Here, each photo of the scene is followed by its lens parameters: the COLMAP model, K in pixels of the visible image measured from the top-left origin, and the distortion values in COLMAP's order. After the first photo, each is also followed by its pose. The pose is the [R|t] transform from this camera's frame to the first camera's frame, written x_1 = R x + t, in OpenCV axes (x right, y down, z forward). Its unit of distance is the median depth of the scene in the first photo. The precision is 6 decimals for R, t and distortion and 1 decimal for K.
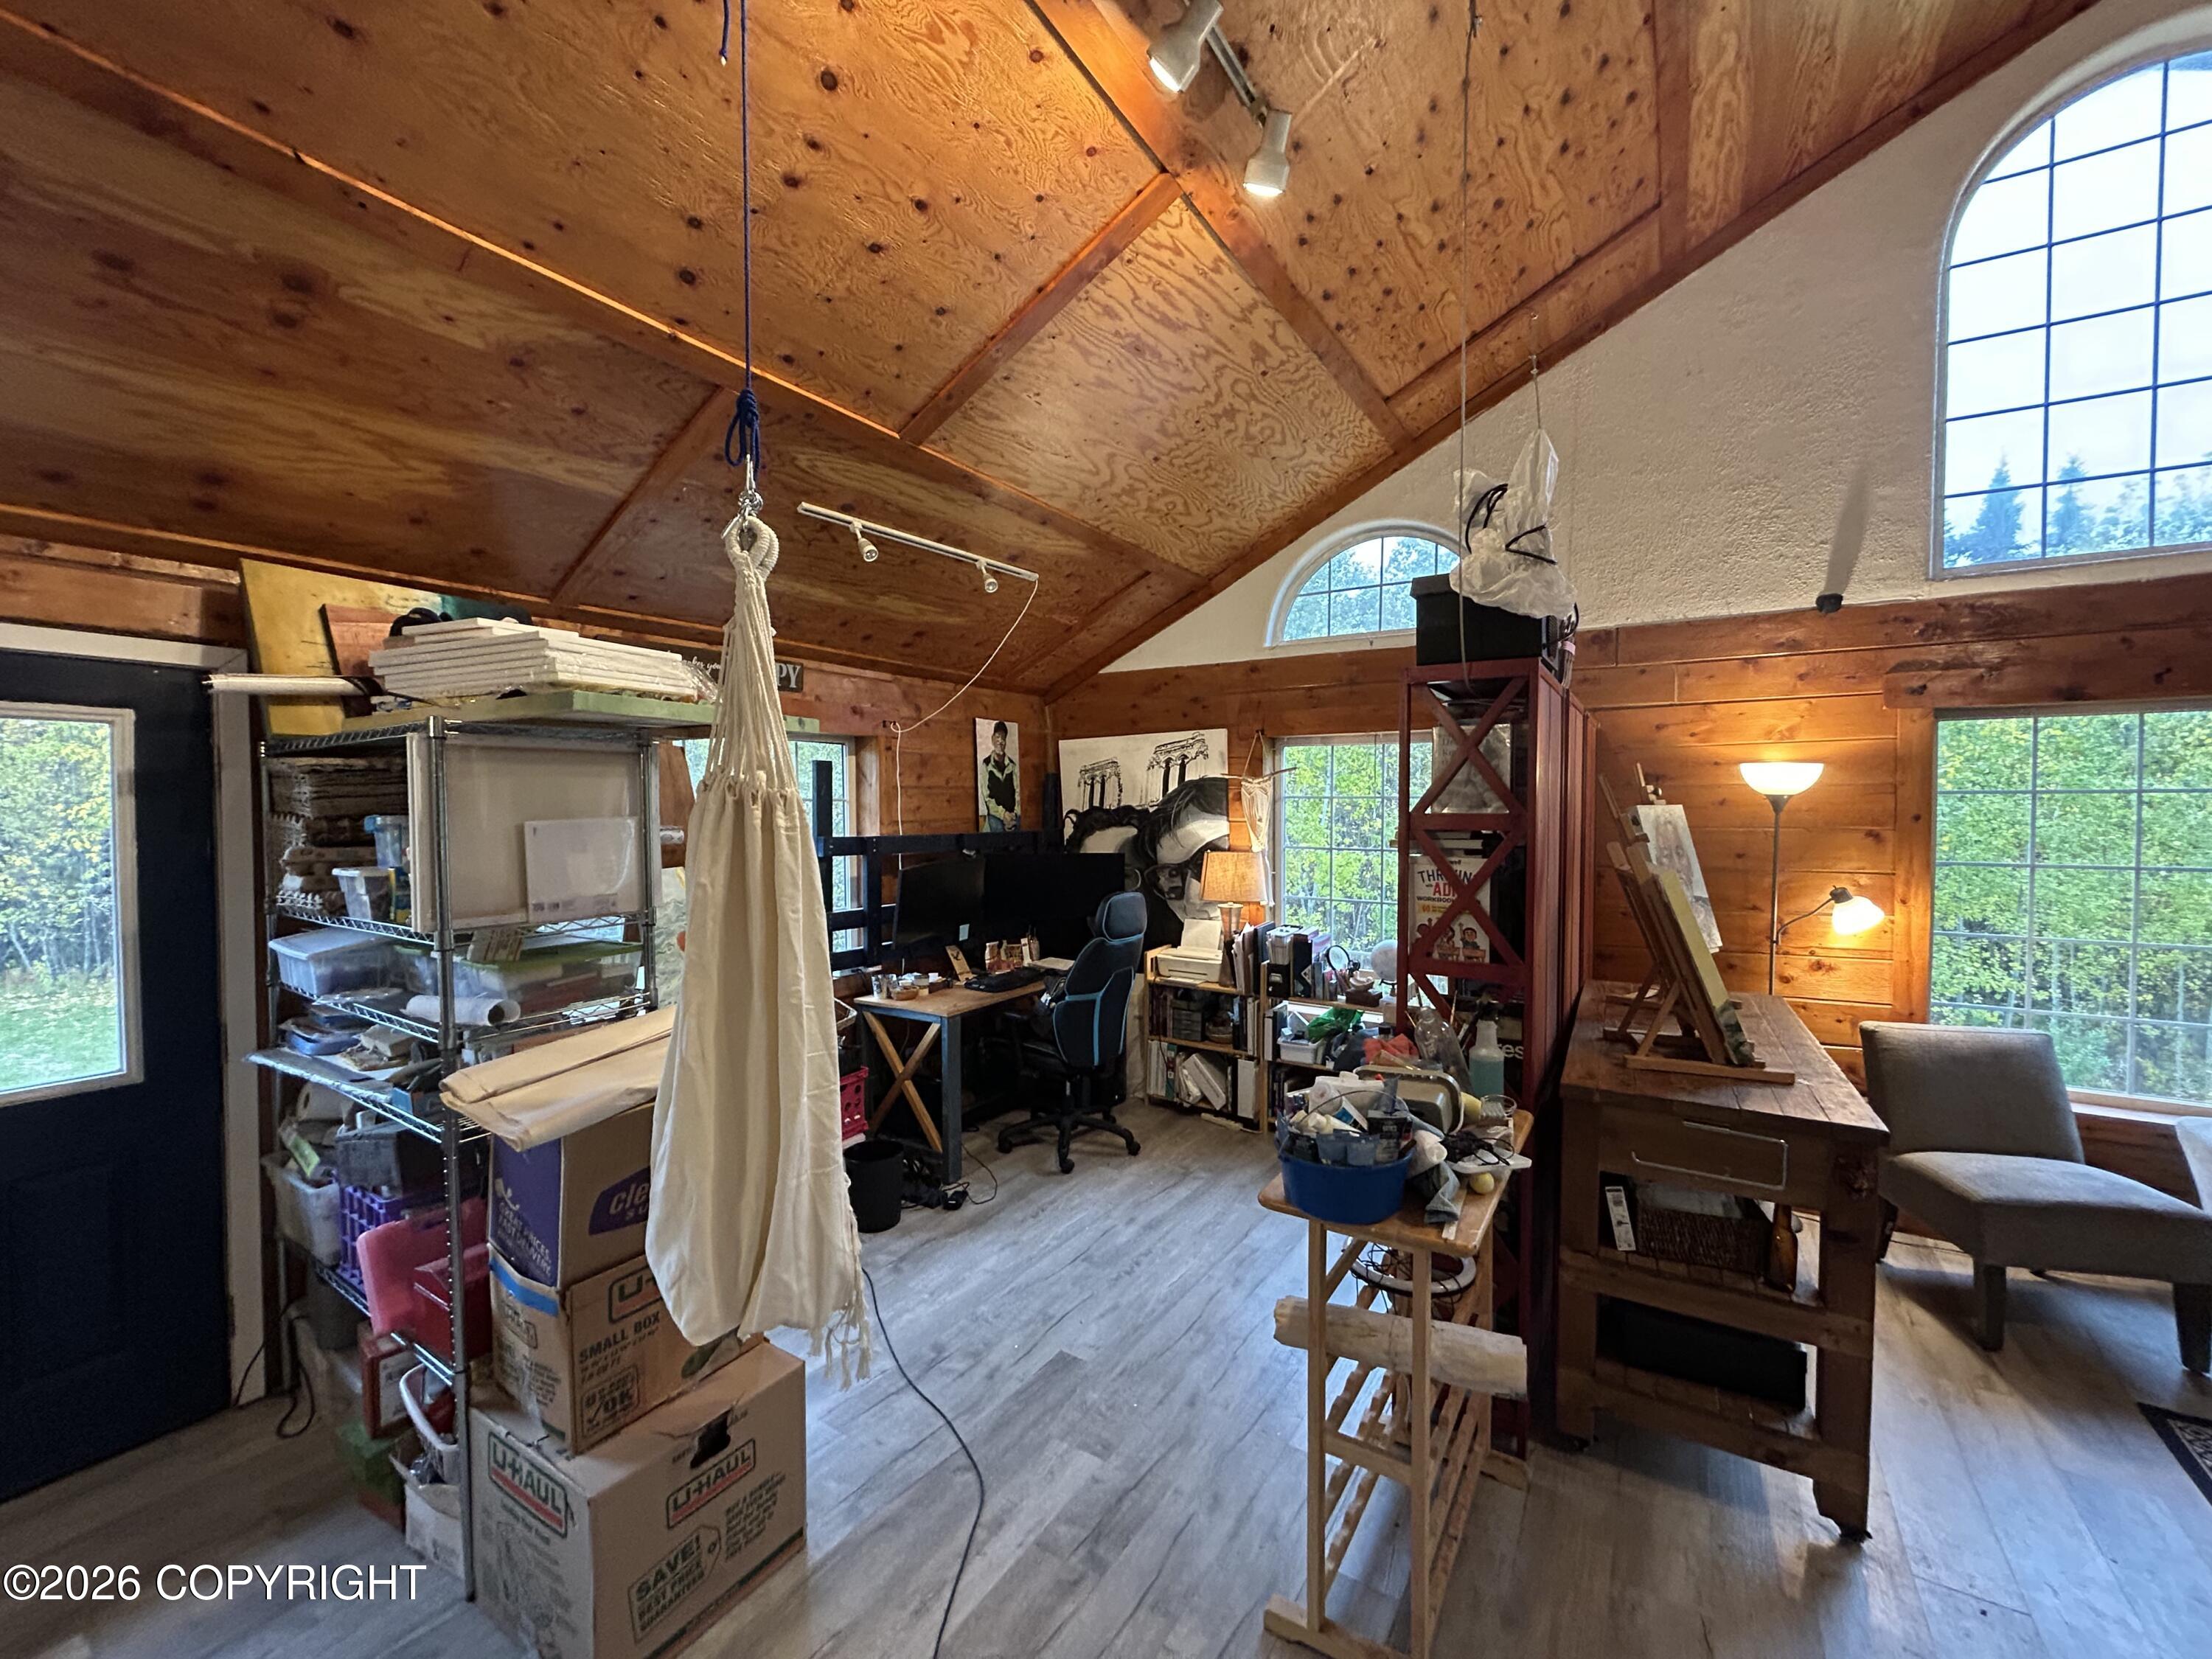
lens RADIAL K [[886.5, 0, 1104.3], [0, 886.5, 833.4], [0, 0, 1]] dist [0.000885, 0.000200]
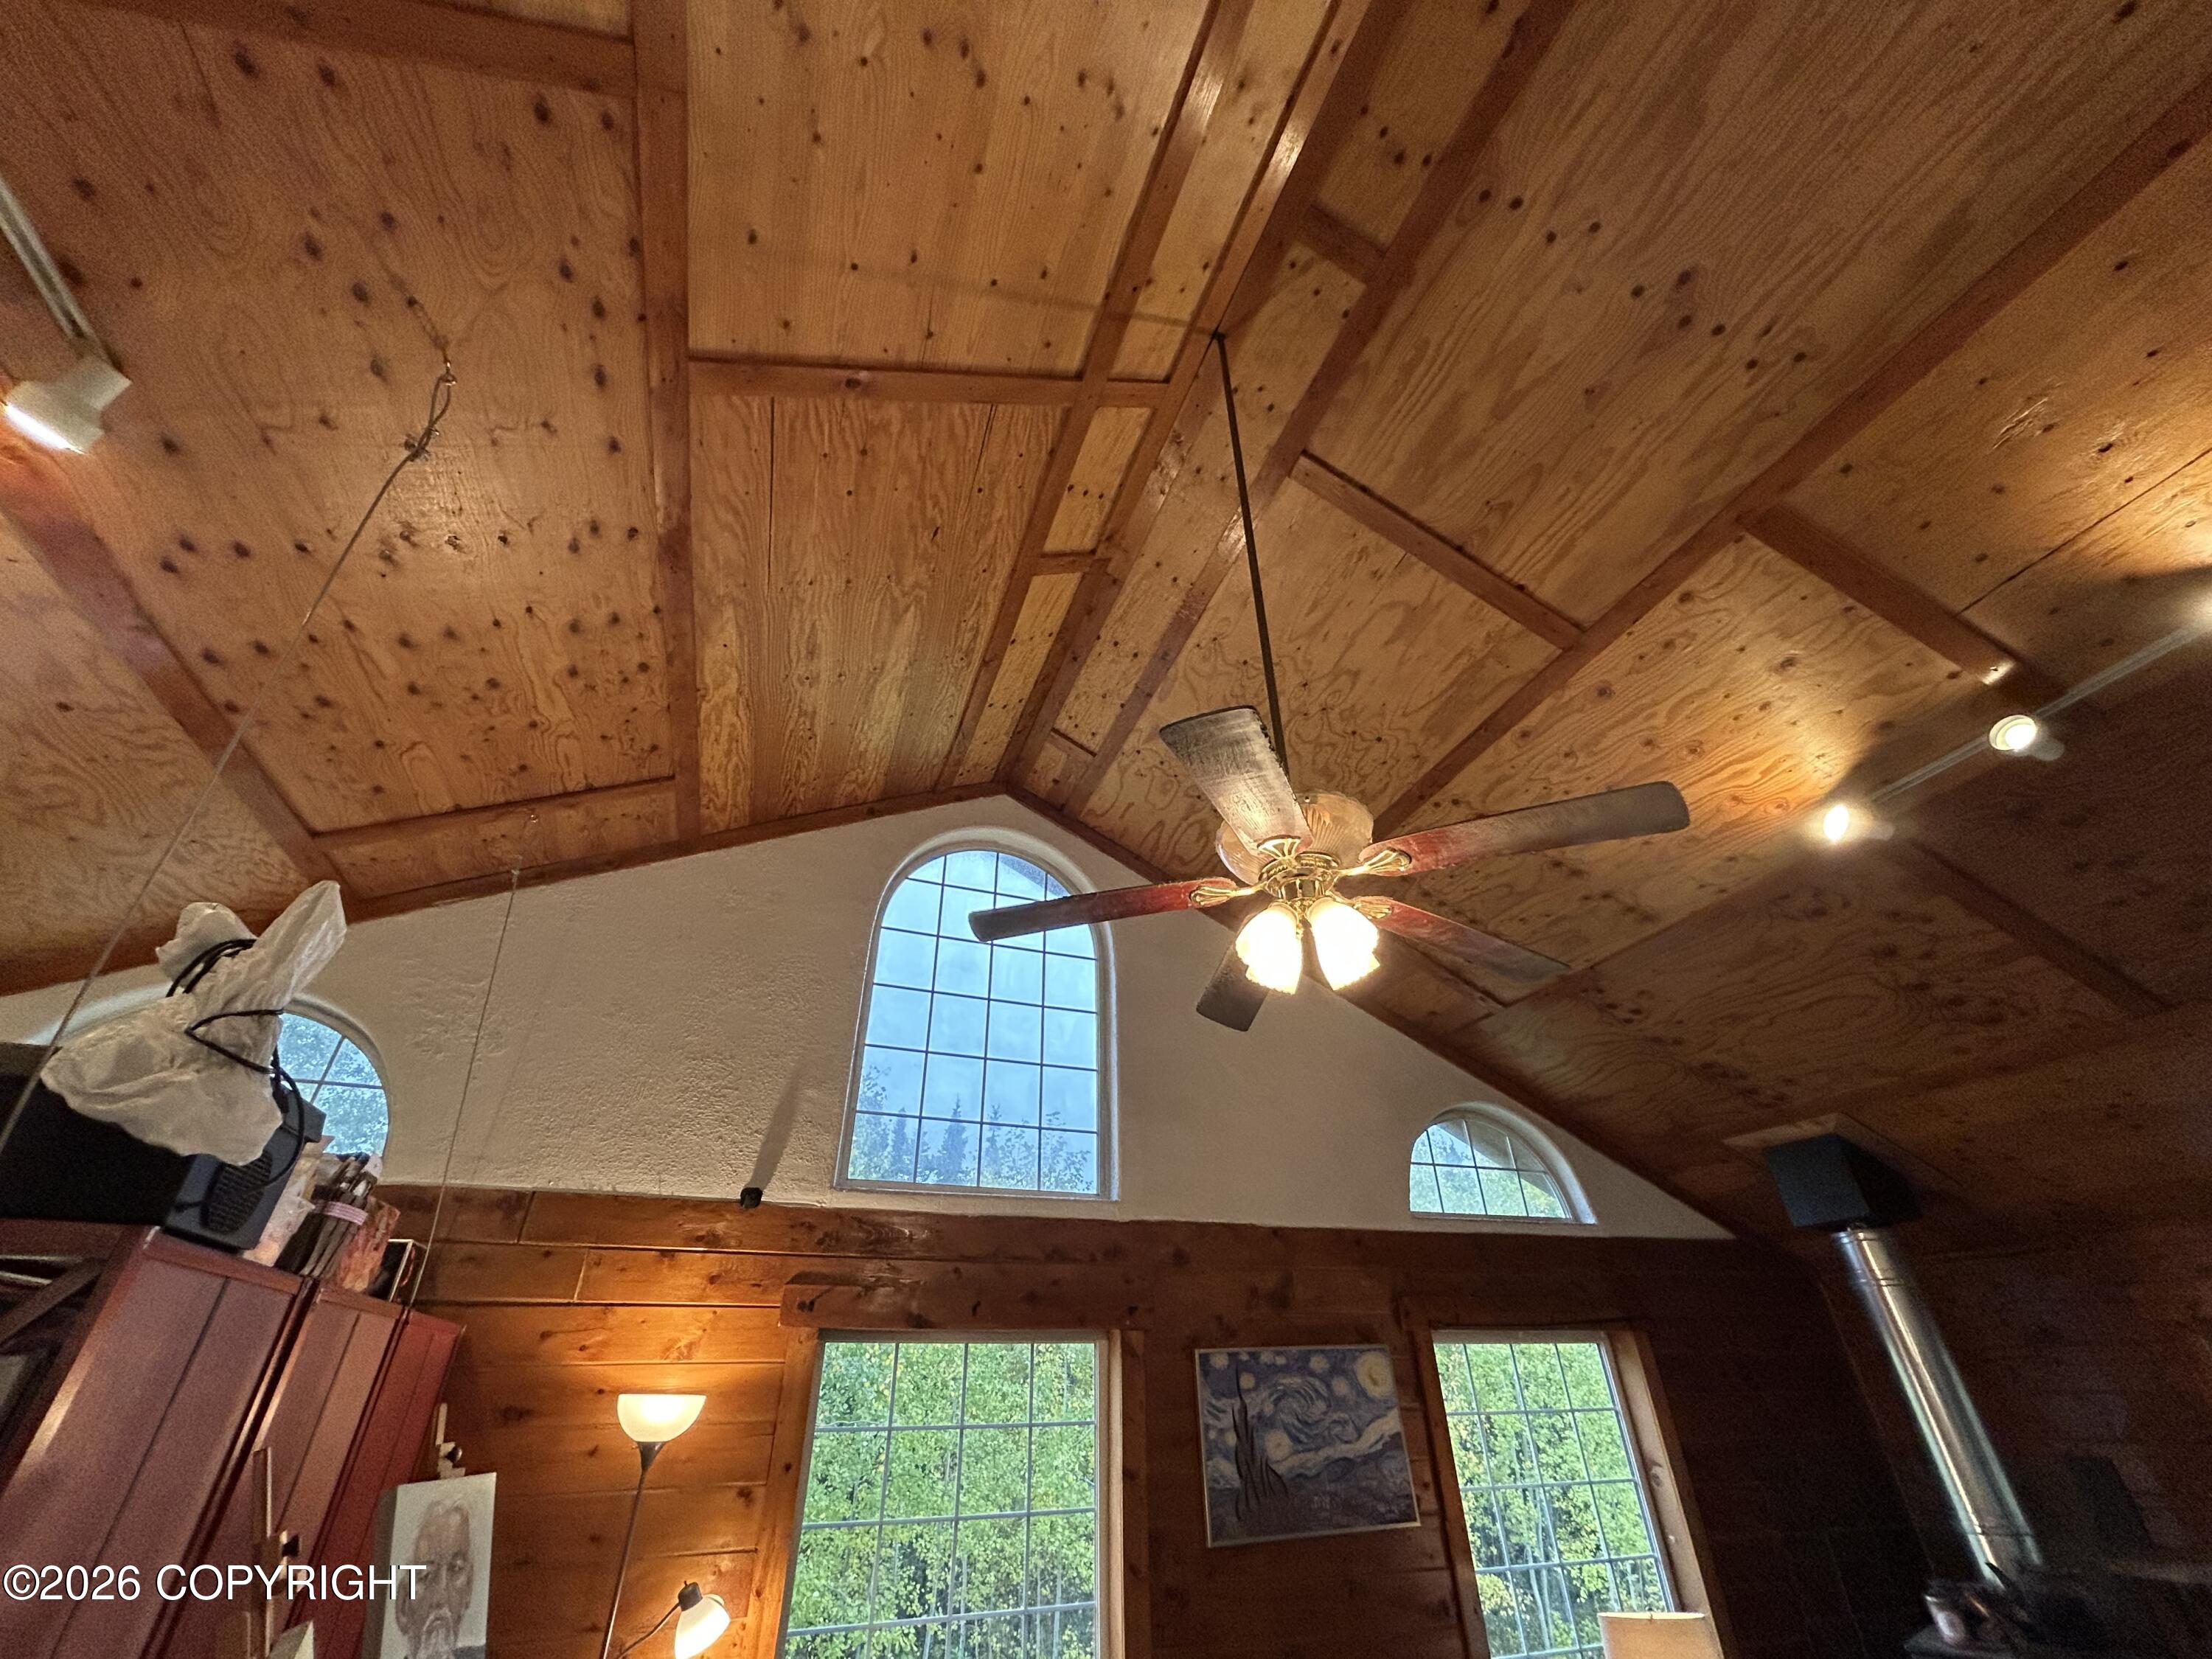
lens RADIAL K [[890.8, 0, 1105.6], [0, 890.8, 830.9], [0, 0, 1]] dist [-0.001799, 0.001279]
pose [[0.599115, 0.423736, 0.679345, 0.238462], [0.035145, 0.833742, -0.551034, -0.048319], [-0.799891, 0.354008, 0.484616, 0.091368]]
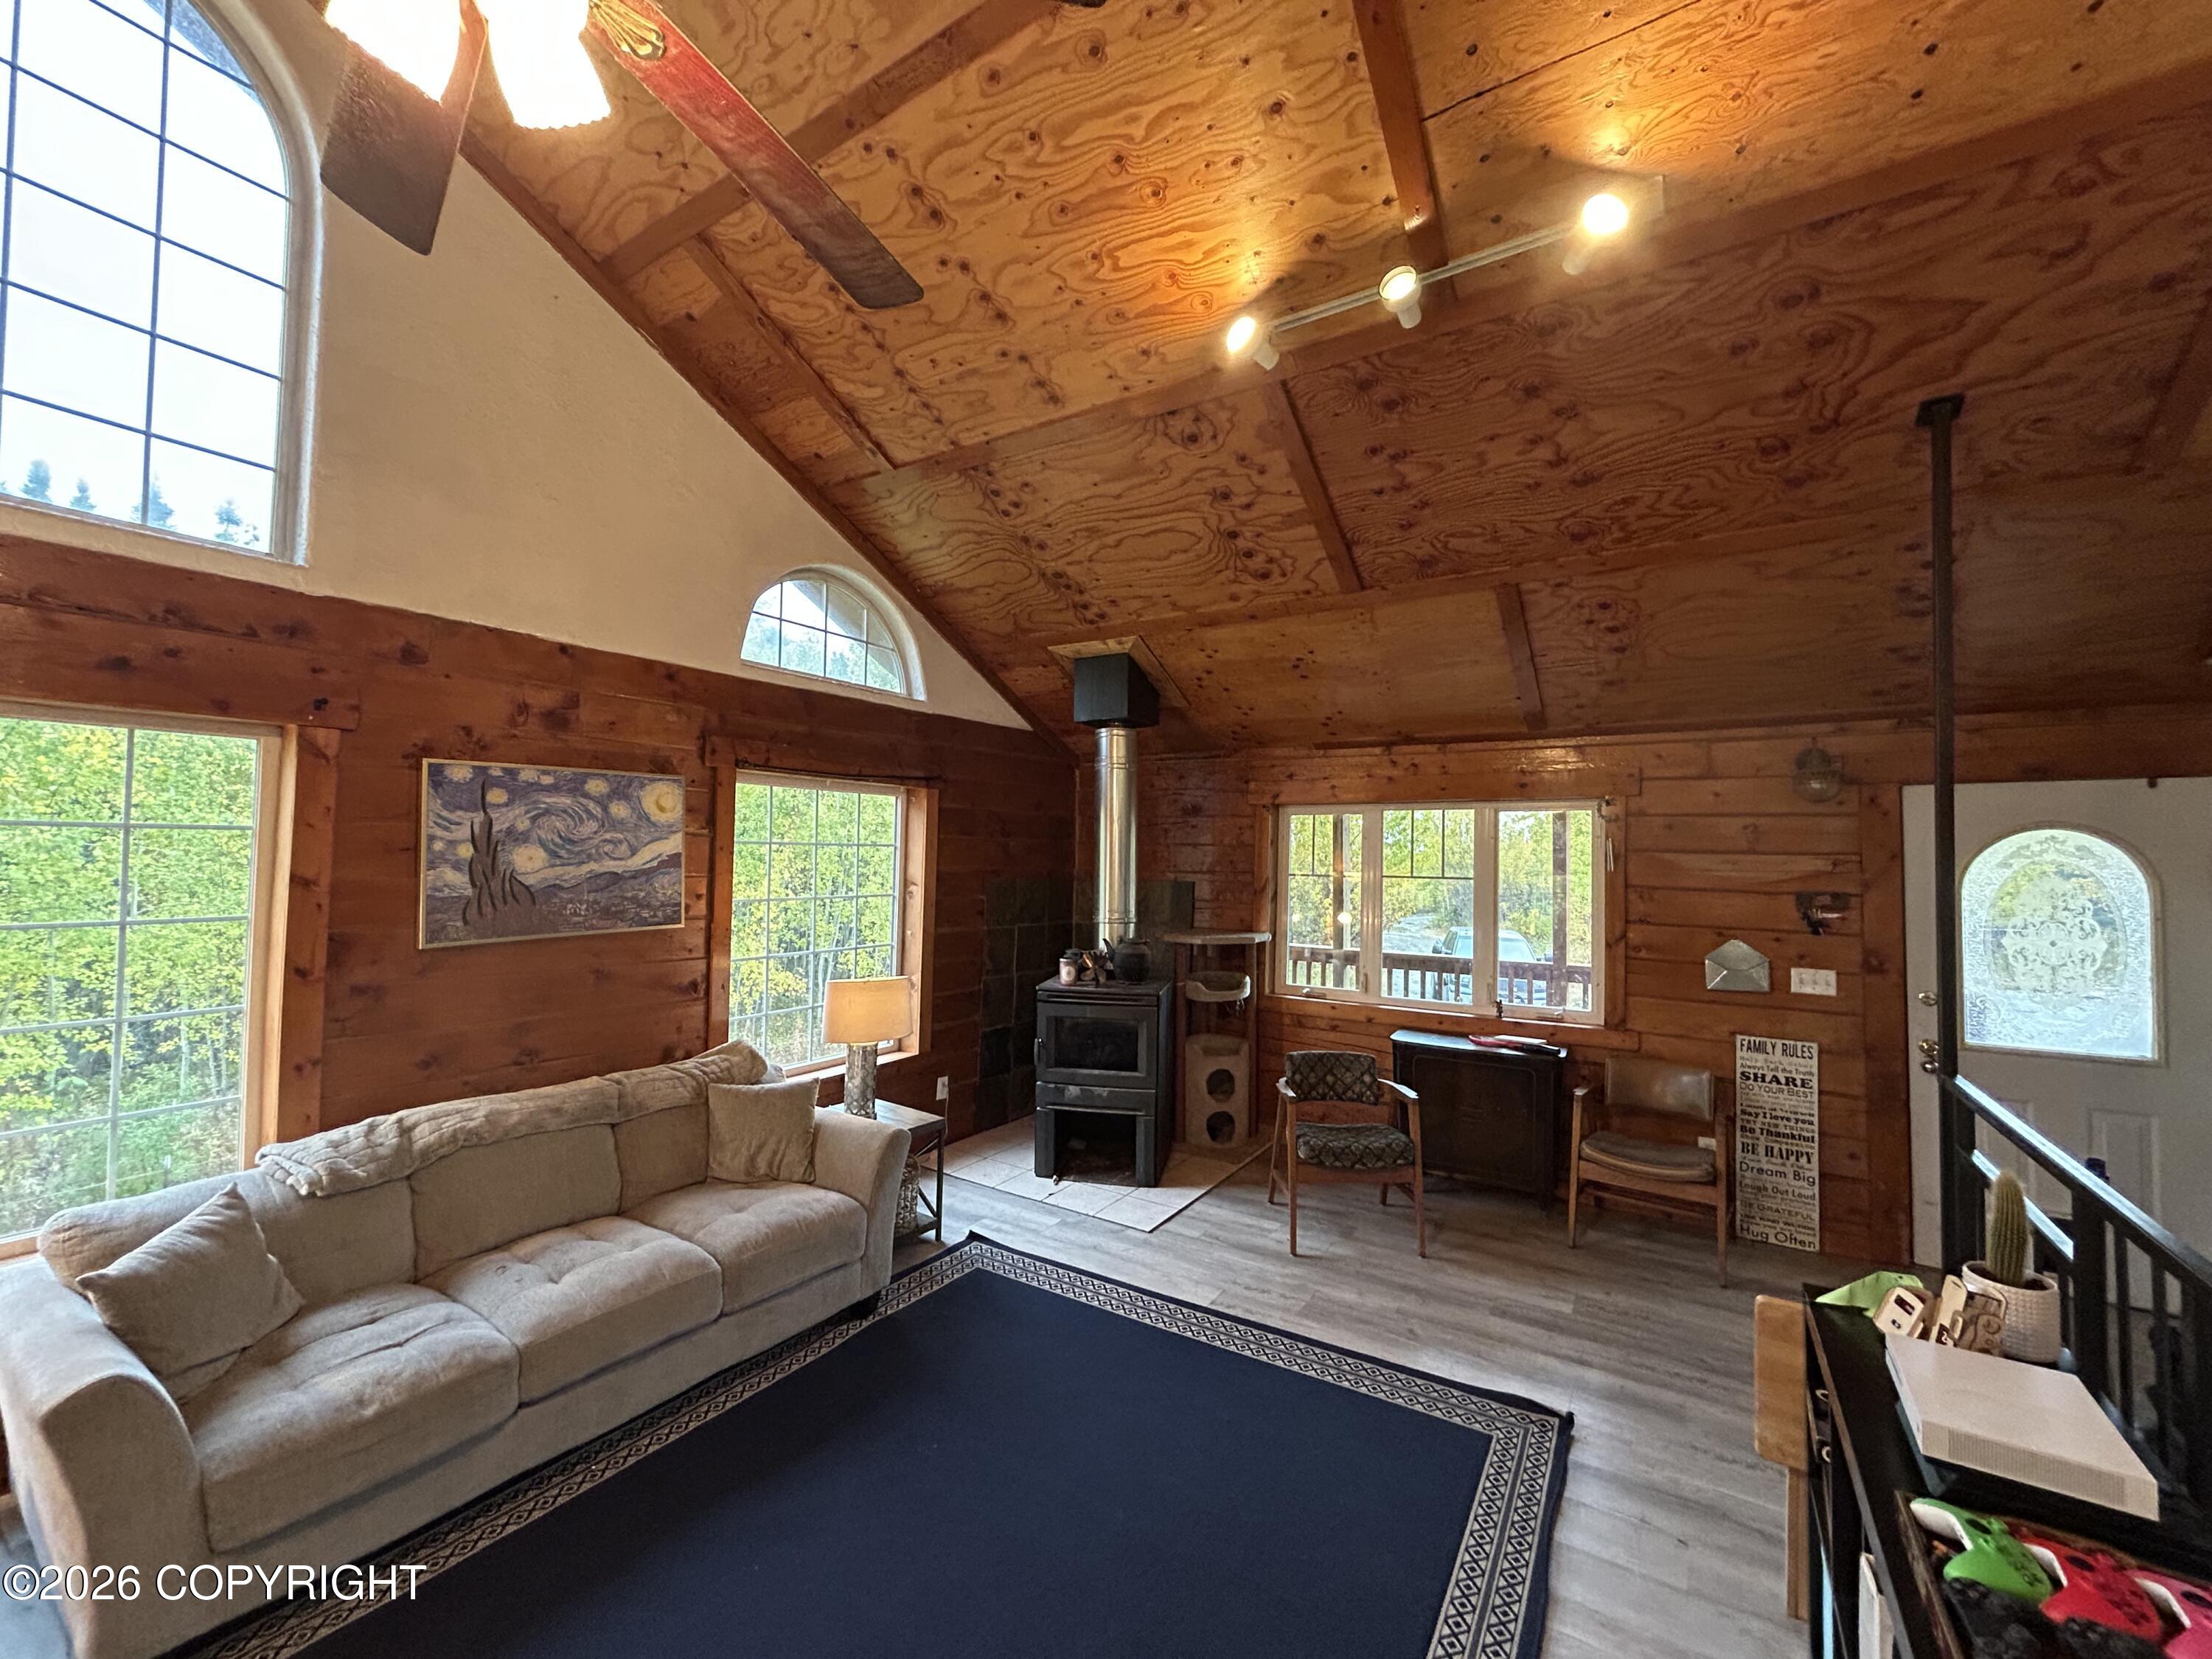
lens RADIAL K [[894.6, 0, 1106.0], [0, 894.6, 829.5], [0, 0, 1]] dist [-0.009809, -0.000052]
pose [[-0.007132, 0.032823, 0.999436, 0.426503], [0.013005, 0.999380, -0.032729, -0.005245], [-0.999890, 0.012764, -0.007554, 0.079678]]
